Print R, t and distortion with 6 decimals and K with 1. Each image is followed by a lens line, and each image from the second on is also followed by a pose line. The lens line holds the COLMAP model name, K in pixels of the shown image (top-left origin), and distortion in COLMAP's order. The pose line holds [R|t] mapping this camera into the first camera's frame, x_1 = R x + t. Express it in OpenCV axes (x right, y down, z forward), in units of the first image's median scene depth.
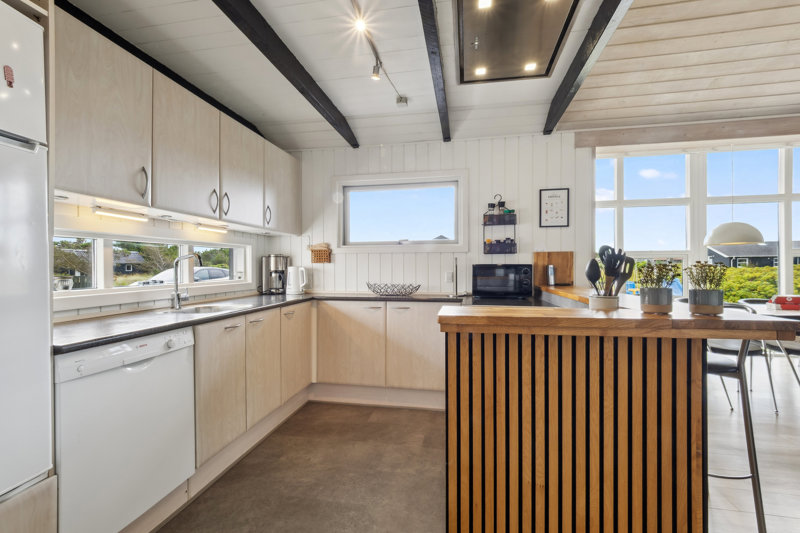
lens RADIAL K [[360.2, 0, 400.1], [0, 360.2, 268.3], [0, 0, 1]] dist [0.003951, -0.000009]
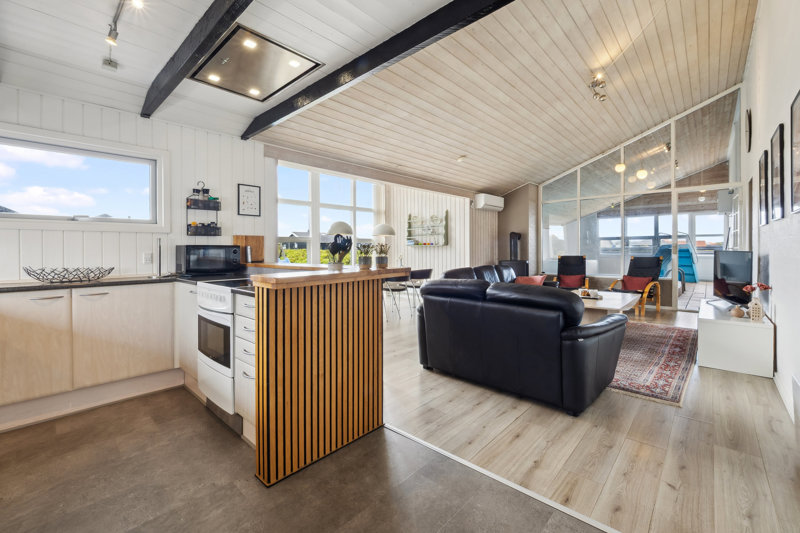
lens RADIAL K [[337.5, 0, 398.8], [0, 337.5, 257.1], [0, 0, 1]] dist [-0.013397, -0.000237]
pose [[0.529164, -0.020349, 0.848275, -0.292329], [0.005752, 0.999775, 0.020395, 0.007747], [-0.848500, -0.005913, 0.529163, -0.056392]]
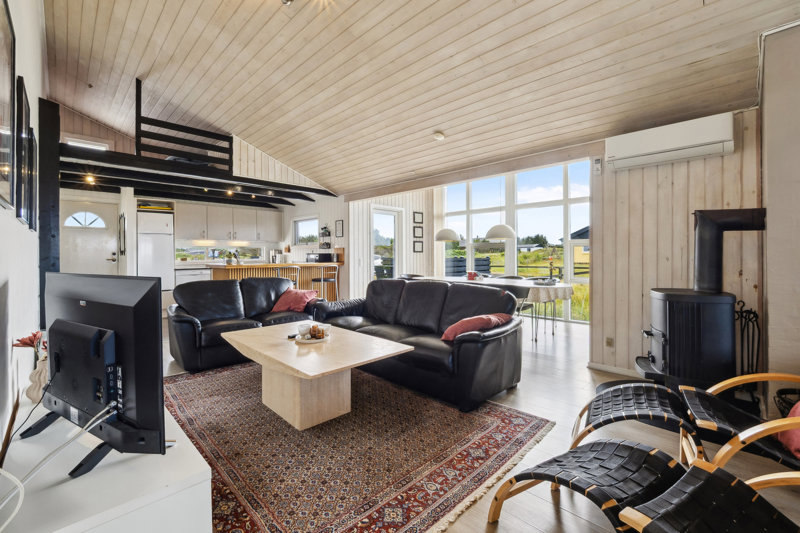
lens RADIAL K [[337.5, 0, 398.8], [0, 337.5, 257.1], [0, 0, 1]] dist [-0.013397, -0.000237]
pose [[0.832751, 0.002551, -0.553642, 1.937884], [0.003241, 0.999950, 0.009481, -0.007631], [0.553638, -0.009690, 0.832701, -0.574359]]
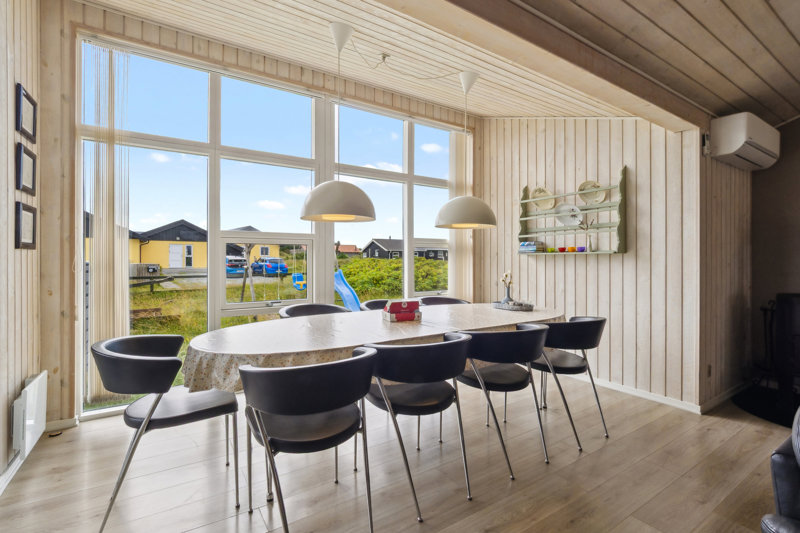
lens RADIAL K [[356.8, 0, 399.4], [0, 356.8, 259.7], [0, 0, 1]] dist [-0.001117, -0.000190]
pose [[0.723363, 0.004568, 0.690453, 0.698172], [-0.006086, 0.999981, -0.000240, -0.000647], [-0.690441, -0.004028, 0.723377, 0.600310]]
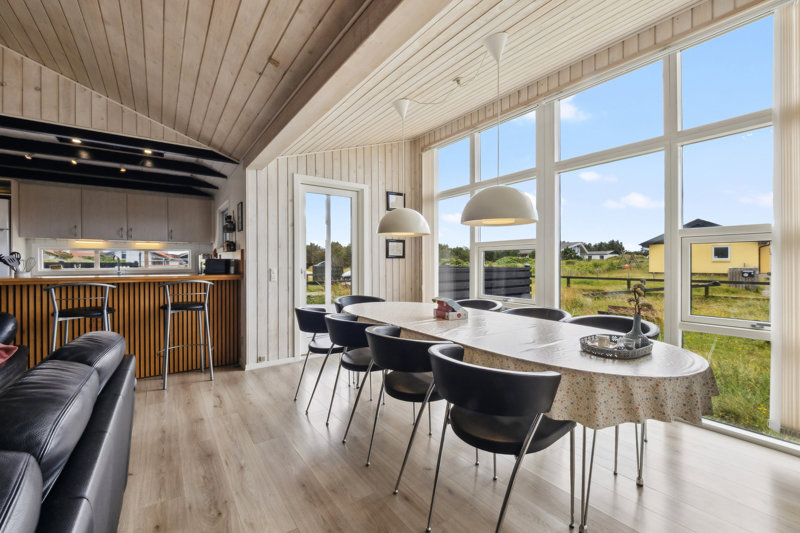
lens RADIAL K [[340.8, 0, 402.6], [0, 340.8, 265.2], [0, 0, 1]] dist [-0.009063, 0.000075]
pose [[0.732569, 0.009131, -0.680632, 1.756182], [-0.000774, 0.999921, 0.012582, -0.005832], [0.680693, -0.008691, 0.732517, 0.469713]]
